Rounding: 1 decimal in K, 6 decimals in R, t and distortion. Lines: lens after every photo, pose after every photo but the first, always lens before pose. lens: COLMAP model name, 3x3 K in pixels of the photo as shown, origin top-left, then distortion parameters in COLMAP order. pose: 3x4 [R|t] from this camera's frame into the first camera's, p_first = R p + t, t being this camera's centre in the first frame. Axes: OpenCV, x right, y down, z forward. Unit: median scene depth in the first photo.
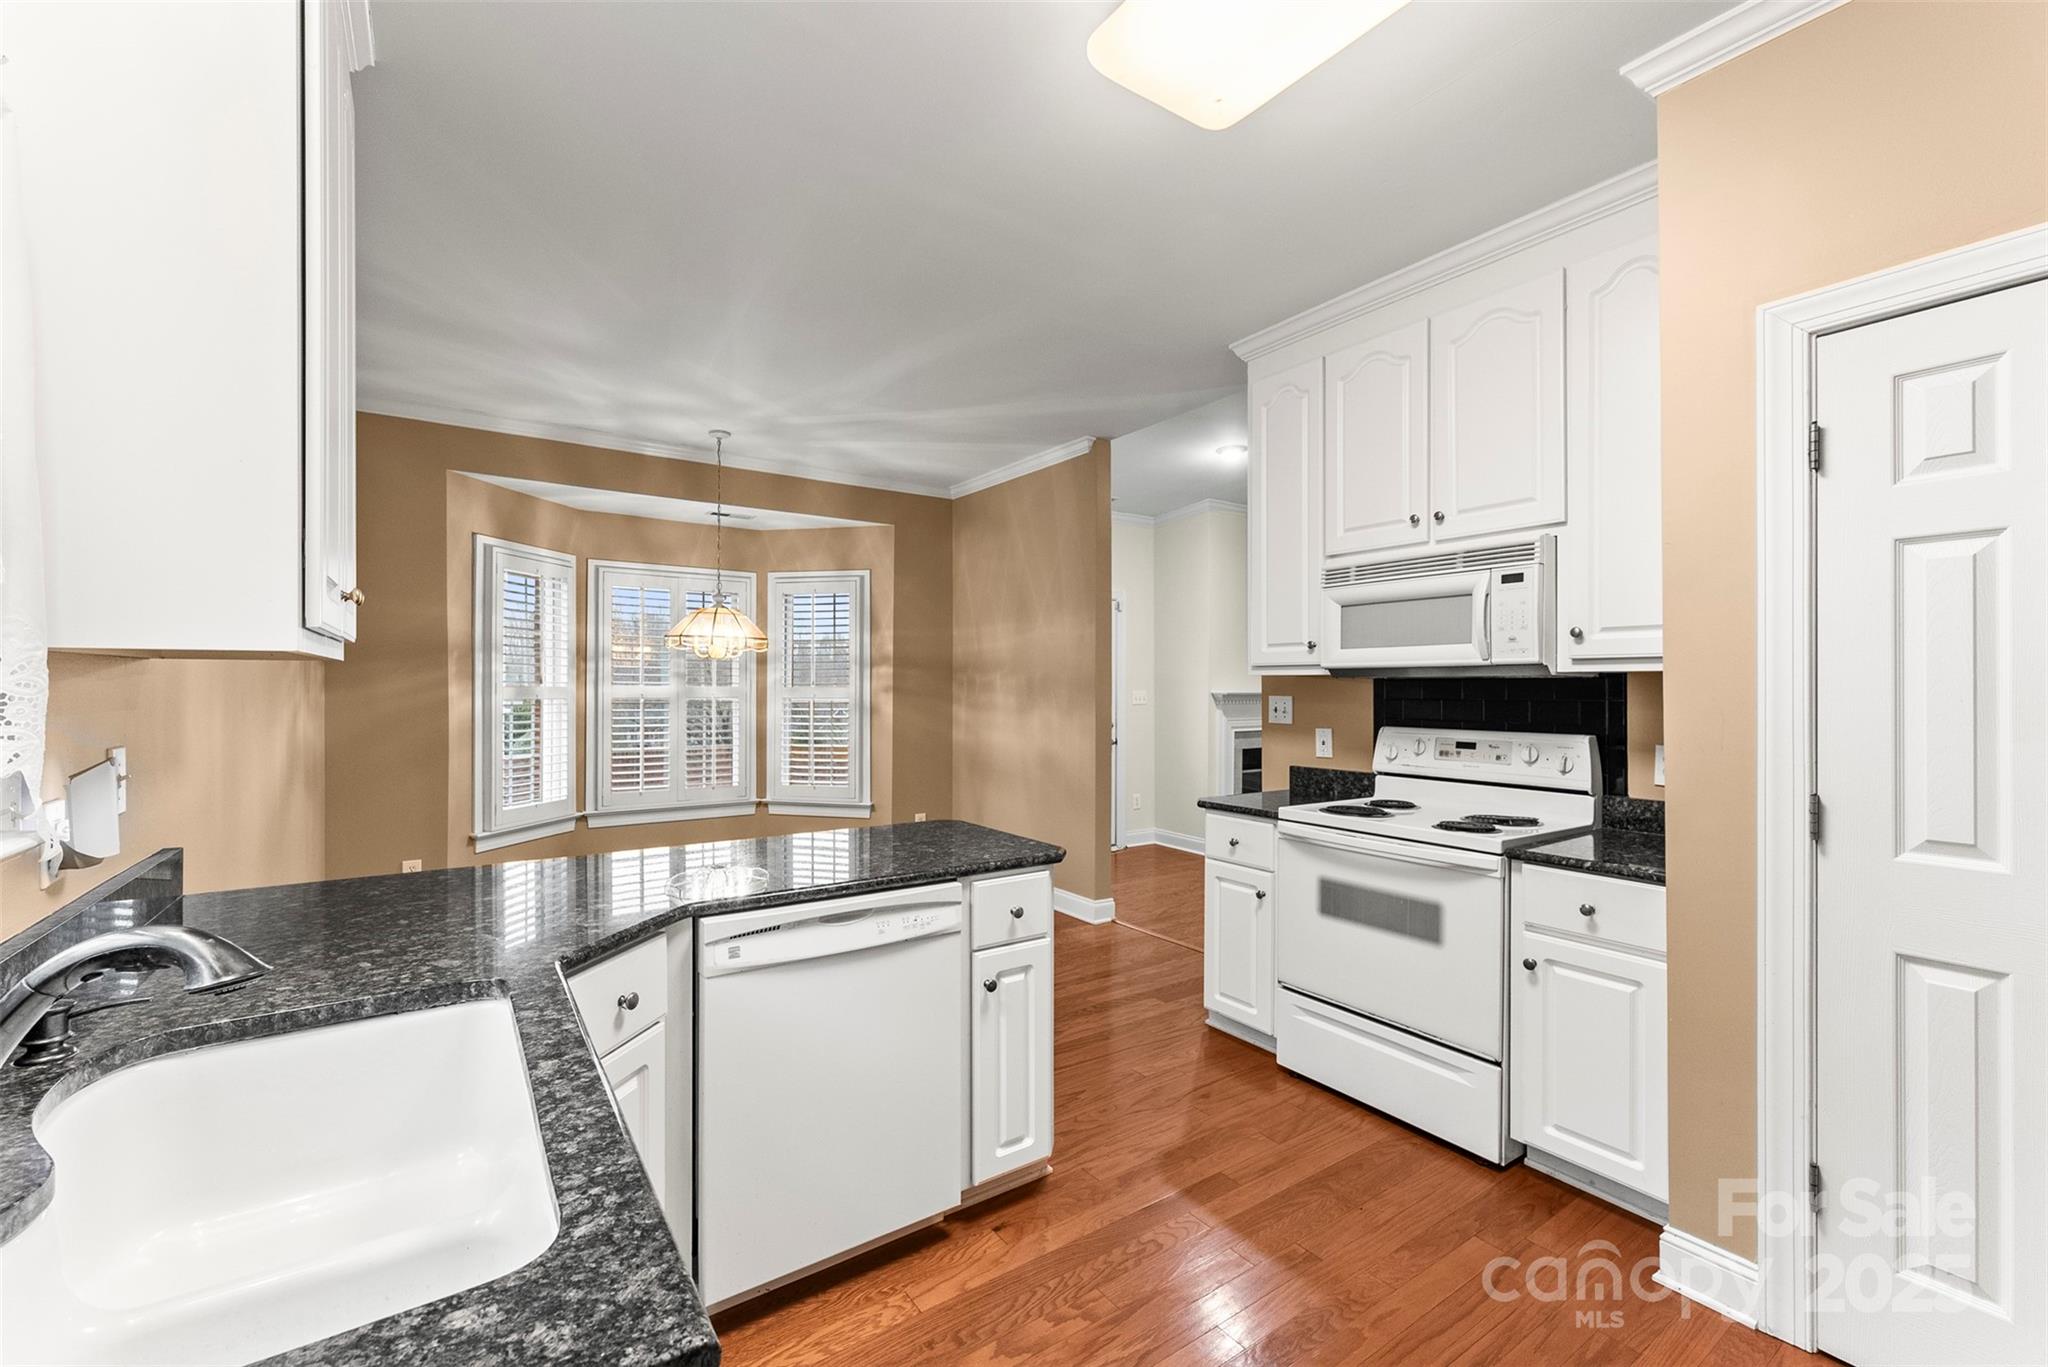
lens RADIAL K [[843.8, 0, 1024.0], [0, 843.8, 683.5], [0, 0, 1]] dist [0.000365, 0.000166]
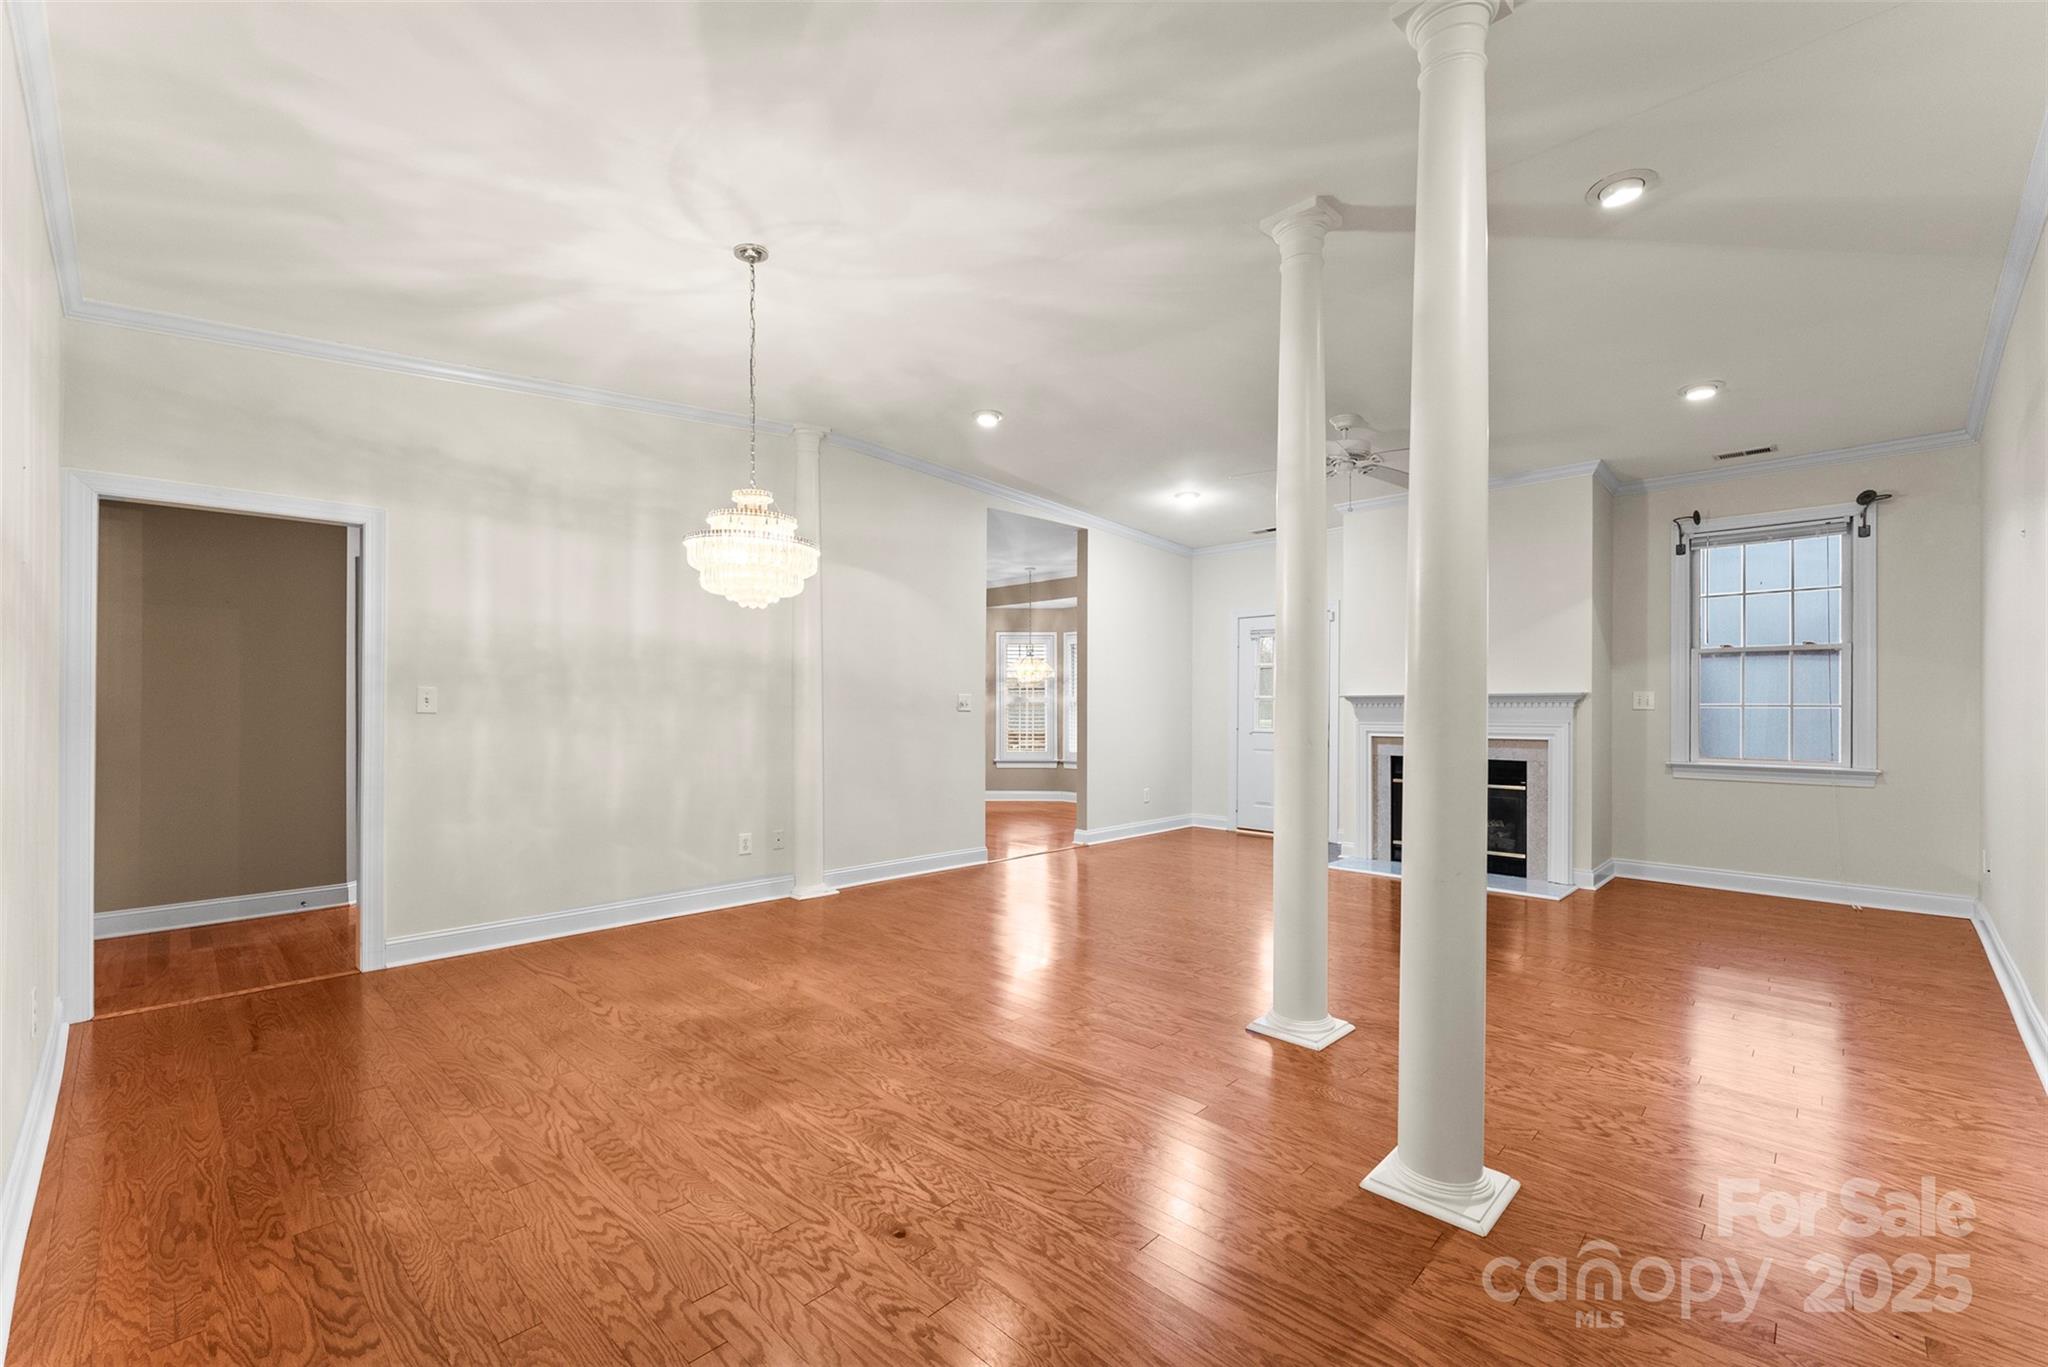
lens RADIAL K [[849.2, 0, 1024.4], [0, 849.2, 706.7], [0, 0, 1]] dist [0.001354, 0.000629]
pose [[0.184685, -0.001873, -0.982796, 2.009645], [0.003007, 0.999995, -0.001341, 0.041272], [0.982793, -0.002708, 0.184689, 0.765854]]
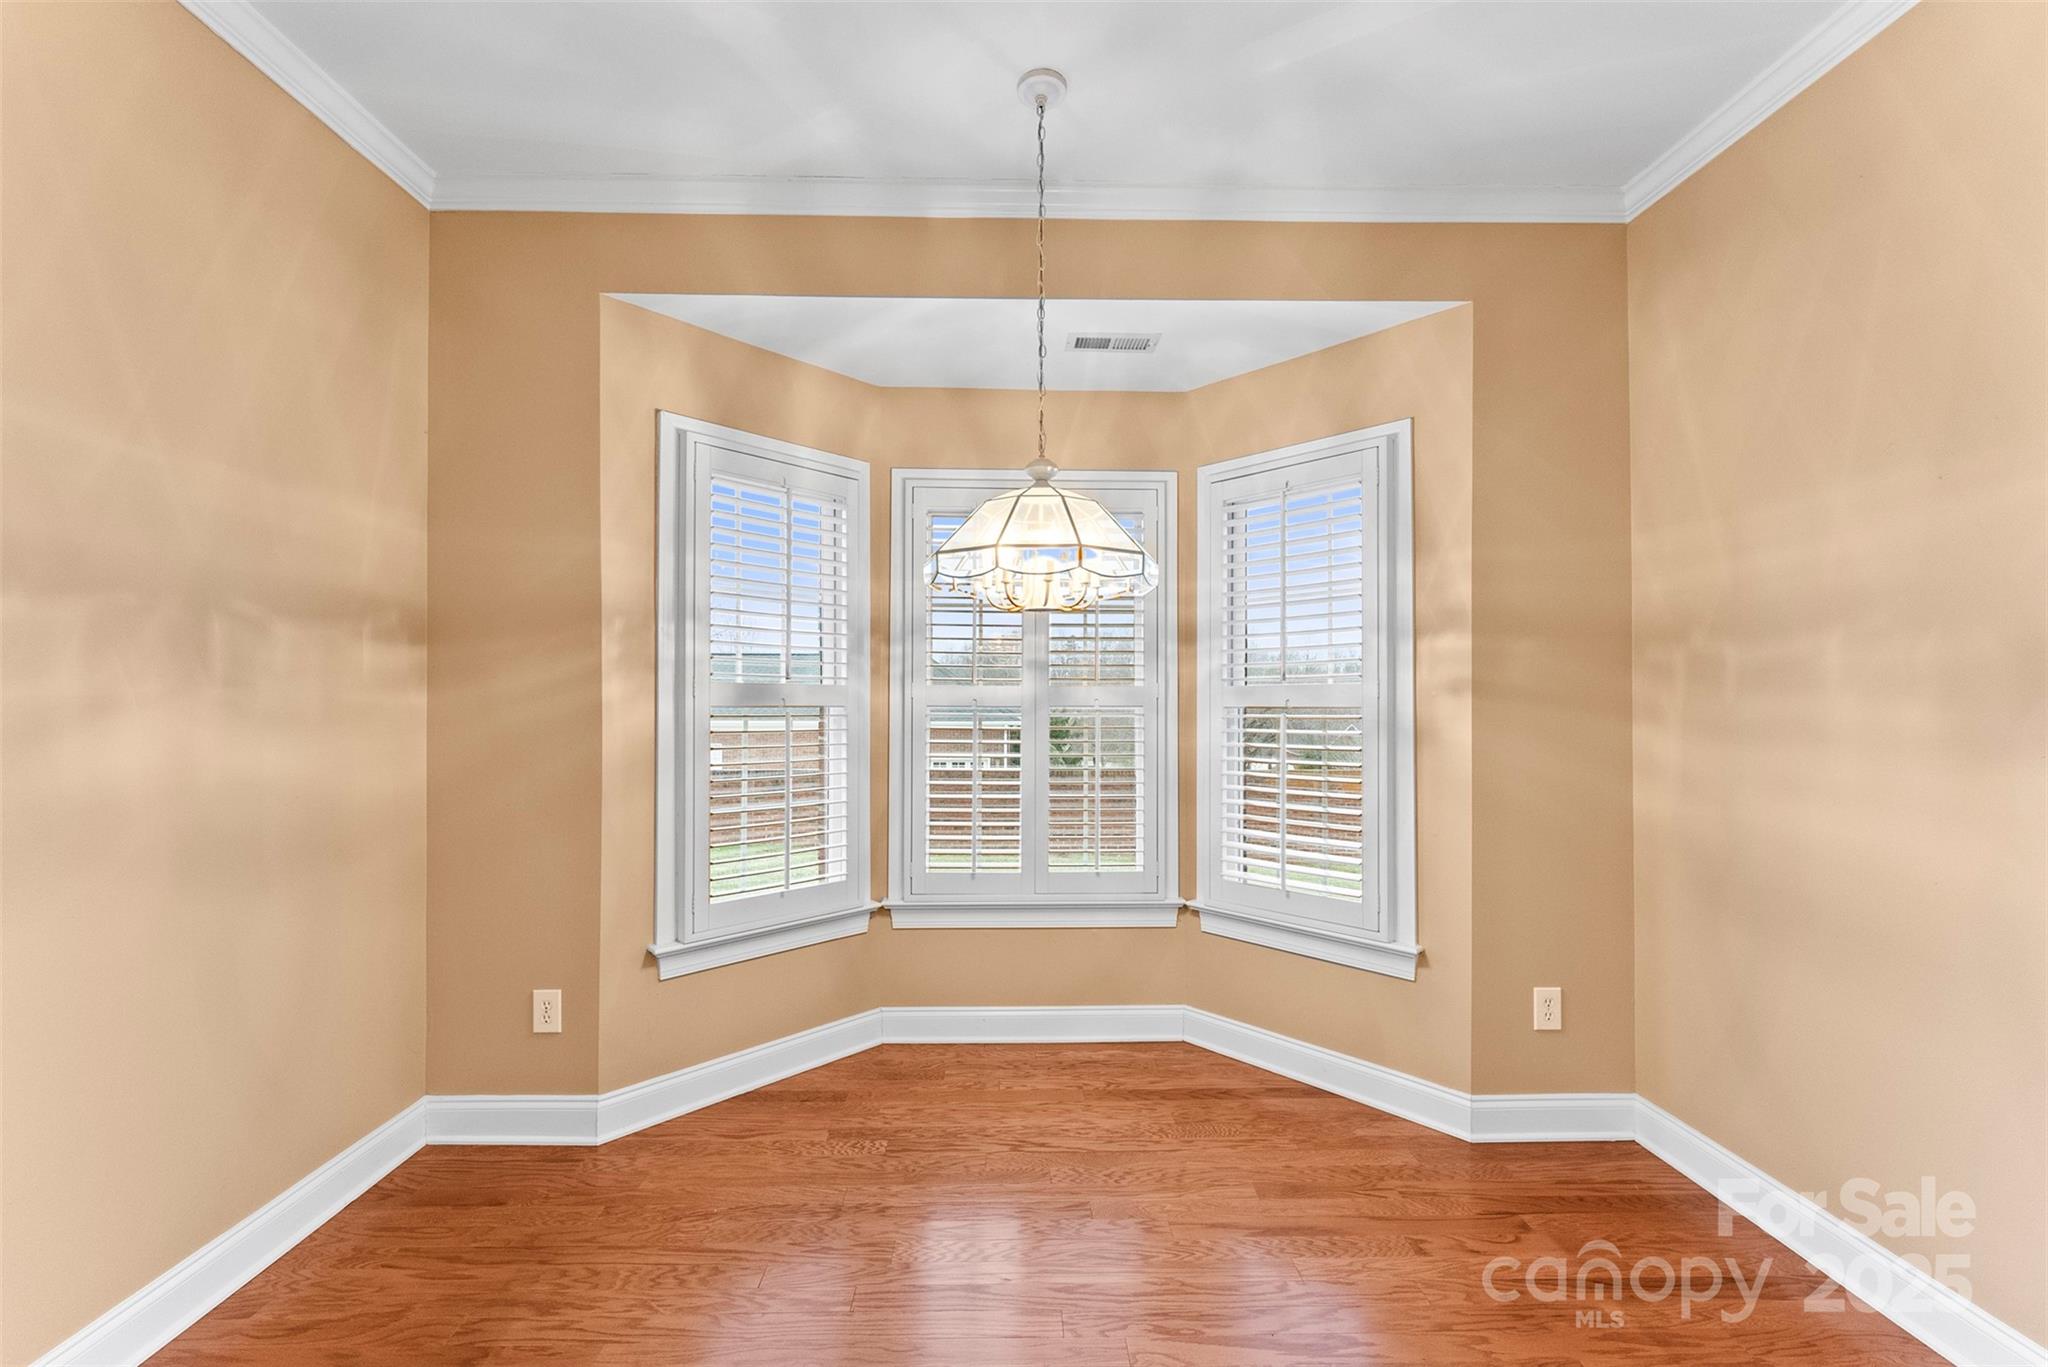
lens RADIAL K [[838.6, 0, 1024.9], [0, 838.6, 698.1], [0, 0, 1]] dist [0.000461, 0.000073]
pose [[0.833147, -0.004670, -0.553032, -0.167659], [0.004164, 0.999989, -0.002172, 0.019054], [0.553036, -0.000493, 0.833157, 0.801683]]
